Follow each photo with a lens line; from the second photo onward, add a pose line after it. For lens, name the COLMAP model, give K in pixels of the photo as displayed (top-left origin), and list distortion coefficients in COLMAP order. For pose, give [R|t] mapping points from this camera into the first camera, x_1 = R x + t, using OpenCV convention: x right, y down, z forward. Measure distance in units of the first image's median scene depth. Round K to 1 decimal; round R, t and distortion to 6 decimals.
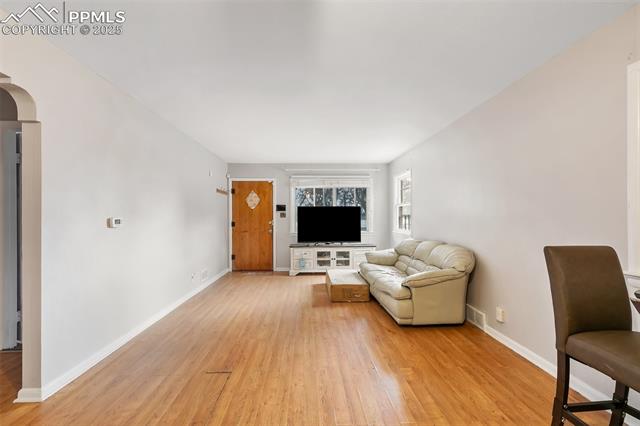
lens RADIAL K [[284.9, 0, 318.4], [0, 284.9, 214.0], [0, 0, 1]] dist [0.006588, -0.001055]
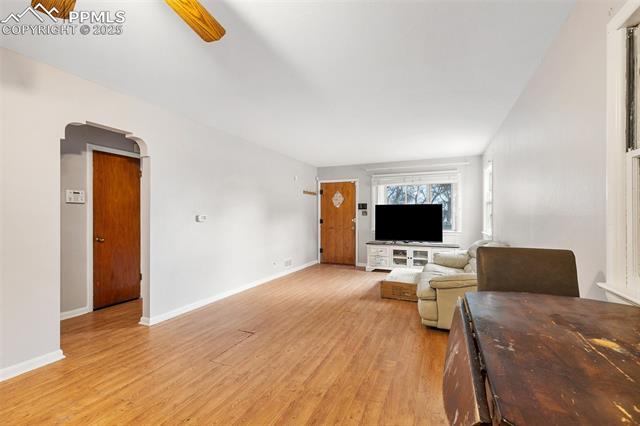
lens RADIAL K [[284.9, 0, 320.2], [0, 284.9, 212.6], [0, 0, 1]] dist [0.006588, -0.001055]
pose [[0.900412, -0.001721, -0.435035, 0.337366], [0.002158, 0.999998, 0.000510, 0.001103], [0.435033, -0.001398, 0.900413, -0.027553]]
